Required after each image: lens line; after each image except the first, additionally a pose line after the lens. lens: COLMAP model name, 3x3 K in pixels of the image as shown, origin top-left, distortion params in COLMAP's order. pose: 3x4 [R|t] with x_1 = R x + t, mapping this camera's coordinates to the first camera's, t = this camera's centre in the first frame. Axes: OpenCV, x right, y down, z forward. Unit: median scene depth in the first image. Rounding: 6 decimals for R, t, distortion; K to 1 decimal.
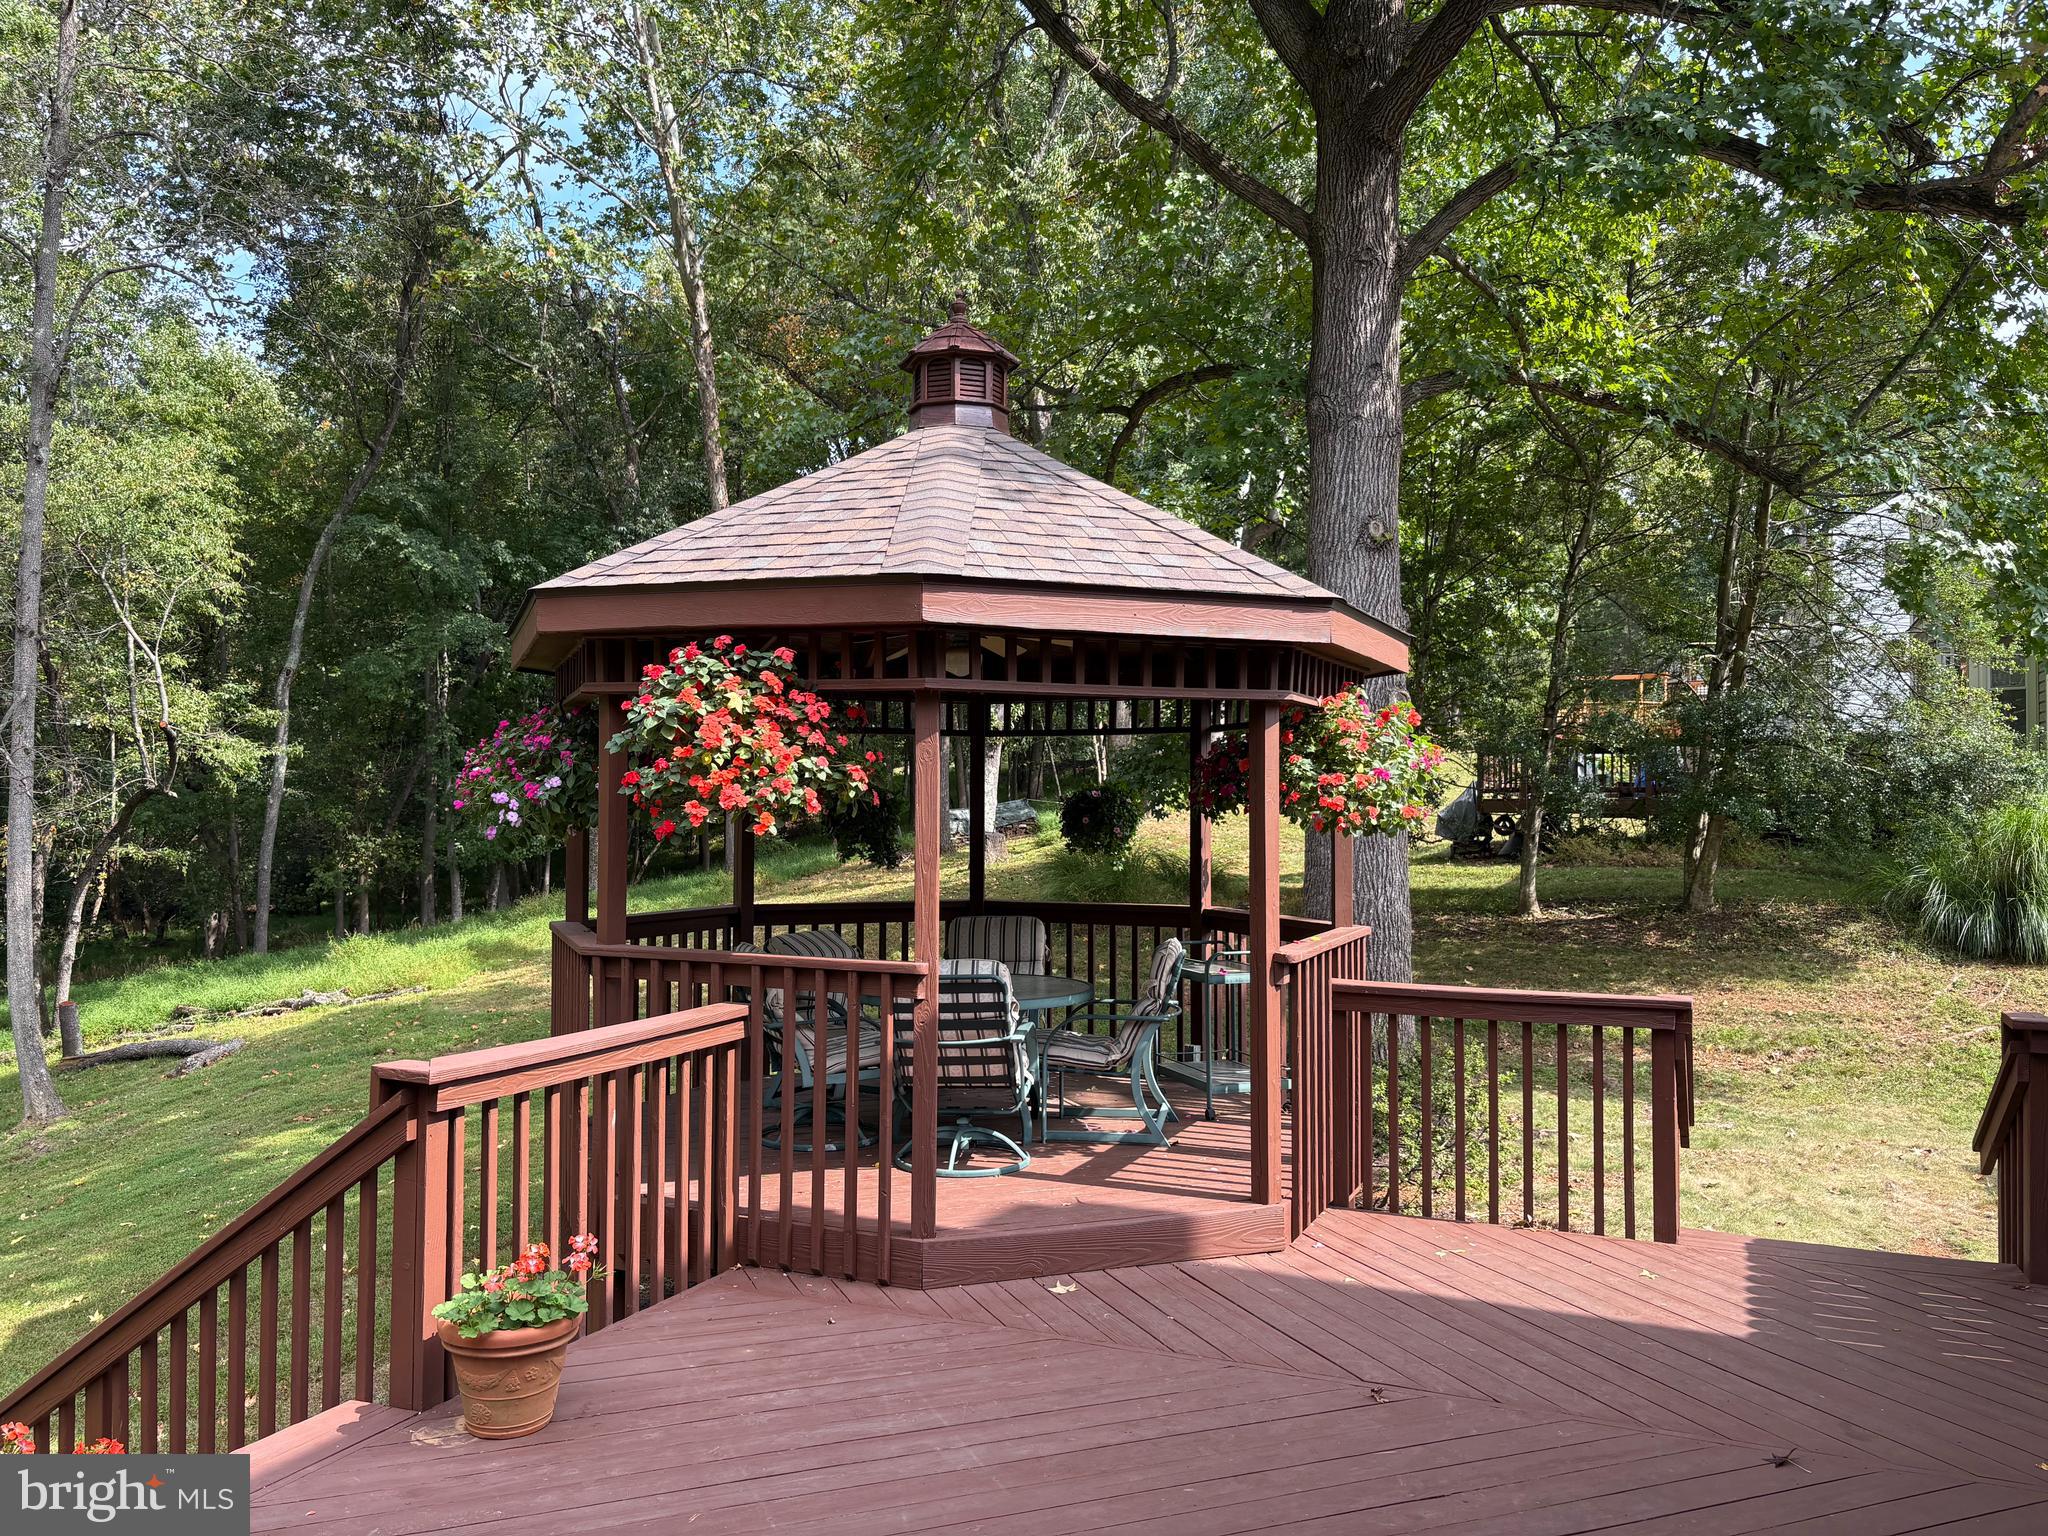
lens RADIAL K [[1518.8, 0, 1024.0], [0, 1518.8, 768.0], [0, 0, 1]] dist [0.044066, -0.040870]
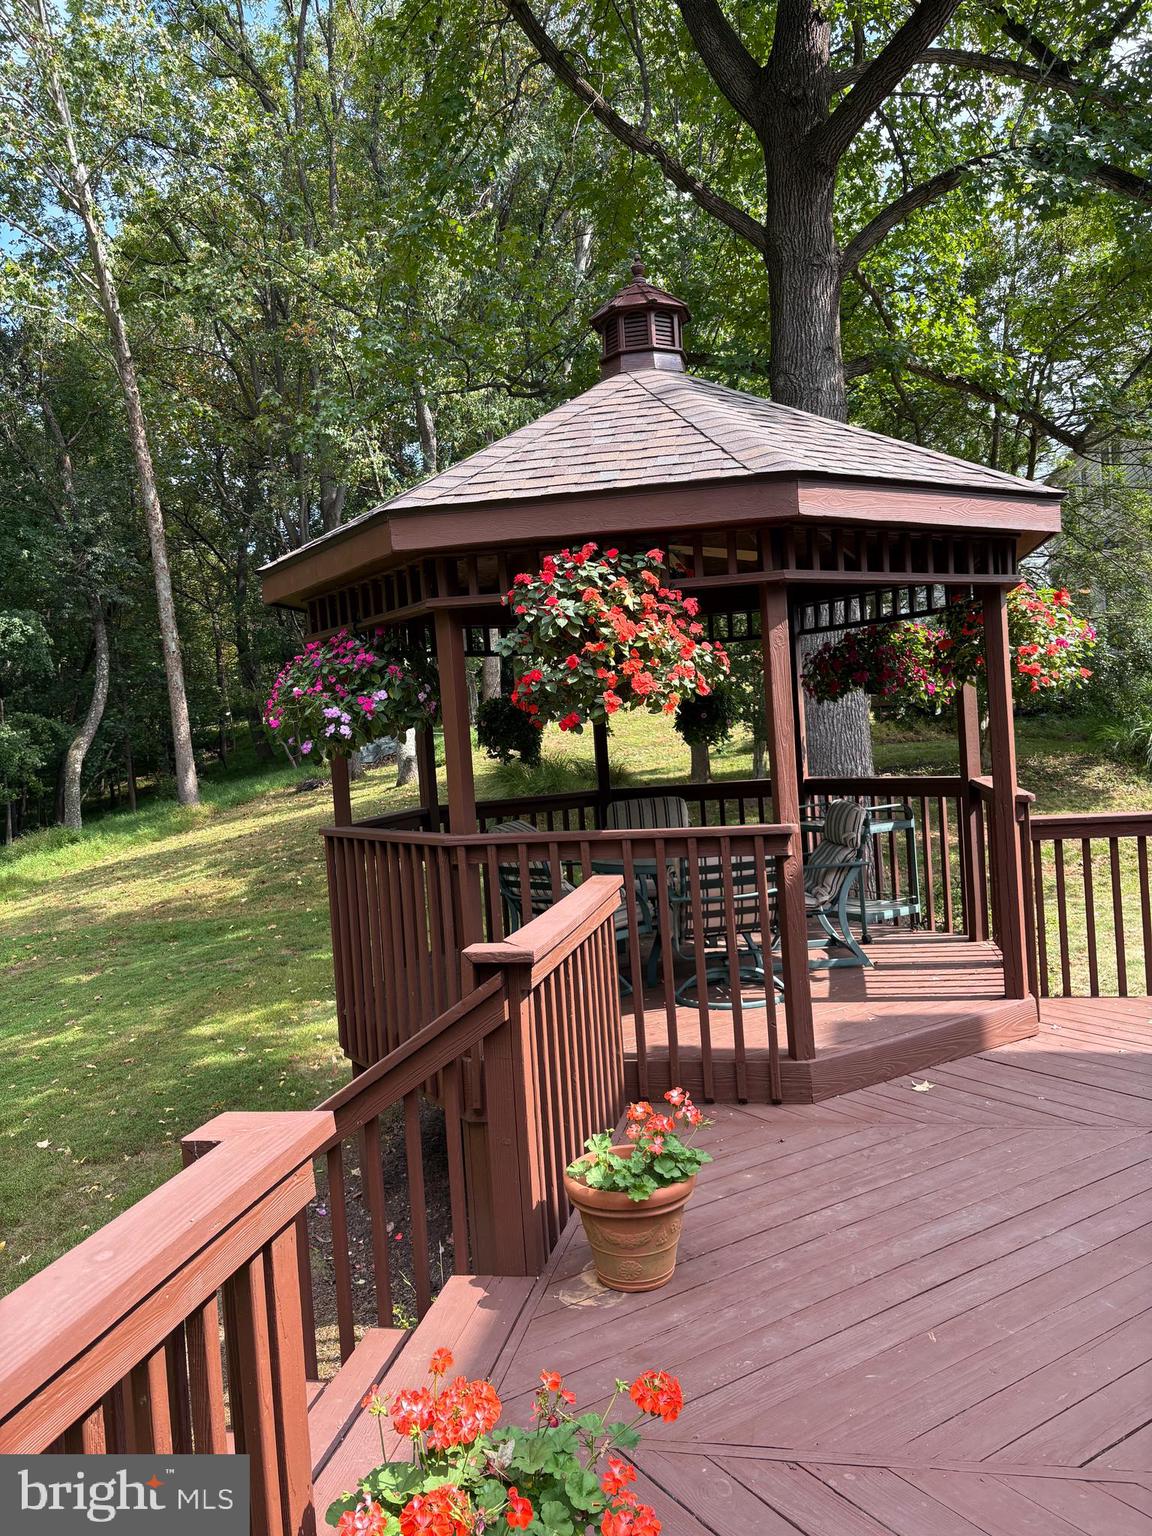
lens RADIAL K [[1139.1, 0, 576.0], [0, 1139.1, 768.0], [0, 0, 1]] dist [0.044066, -0.040870]
pose [[0.978750, -0.077116, 0.190005, -0.373534], [0.066945, 0.995988, 0.059389, 0.024869], [-0.193822, -0.045407, 0.979985, 0.190643]]
